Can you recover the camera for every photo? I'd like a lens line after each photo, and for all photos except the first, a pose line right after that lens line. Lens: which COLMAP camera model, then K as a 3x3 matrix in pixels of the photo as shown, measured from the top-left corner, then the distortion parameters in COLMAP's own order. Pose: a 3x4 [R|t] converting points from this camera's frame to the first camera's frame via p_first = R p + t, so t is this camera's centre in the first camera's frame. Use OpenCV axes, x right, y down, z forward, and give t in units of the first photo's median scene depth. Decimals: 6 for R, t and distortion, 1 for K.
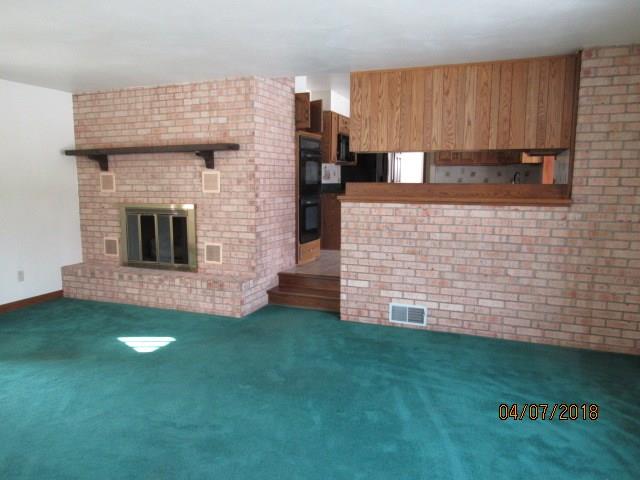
lens RADIAL K [[475.8, 0, 319.0], [0, 475.8, 240.9], [0, 0, 1]] dist [-0.002443, 0.000327]
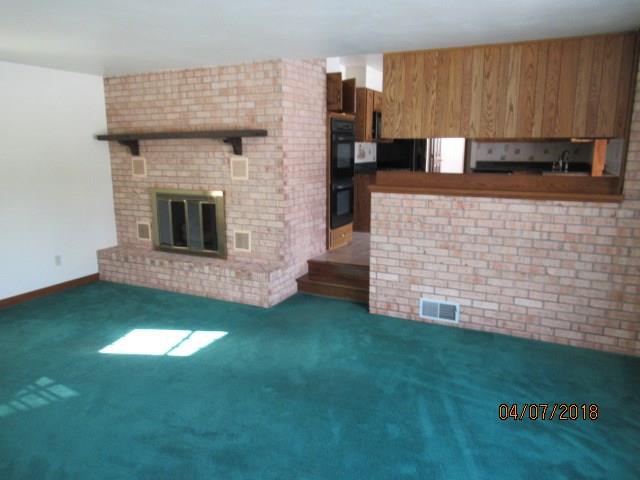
lens RADIAL K [[475.8, 0, 319.9], [0, 475.8, 238.7], [0, 0, 1]] dist [-0.002443, 0.000327]
pose [[0.996564, 0.012109, -0.081931, 0.022741], [-0.006547, 0.997676, 0.067824, -0.052129], [0.082562, -0.067055, 0.994328, 0.031861]]
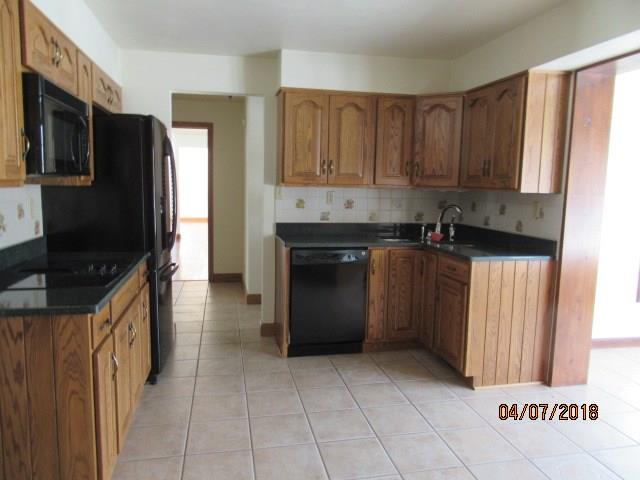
lens RADIAL K [[475.8, 0, 321.6], [0, 475.8, 239.8], [0, 0, 1]] dist [-0.002443, 0.000327]
pose [[0.835391, -0.052392, 0.547154, 0.045103], [0.051010, 0.998541, 0.017731, -0.204720], [-0.547284, 0.013098, 0.836844, 1.083772]]
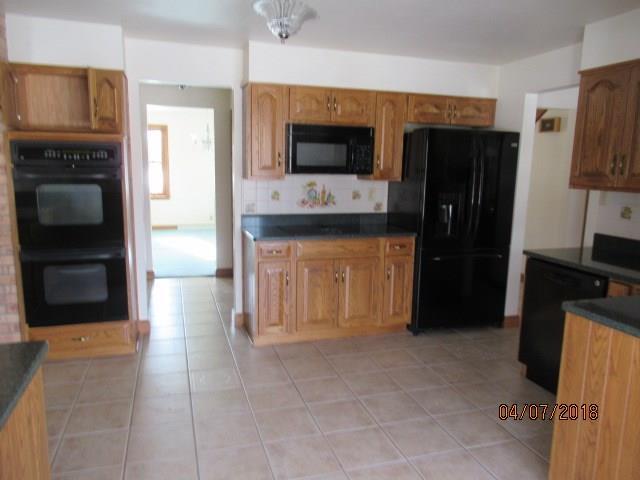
lens RADIAL K [[475.8, 0, 322.4], [0, 475.8, 239.7], [0, 0, 1]] dist [-0.002443, 0.000327]
pose [[0.636257, 0.131550, -0.760179, 0.741834], [-0.111261, 0.990700, 0.078318, -0.224936], [0.763412, 0.034748, 0.644976, 1.079334]]
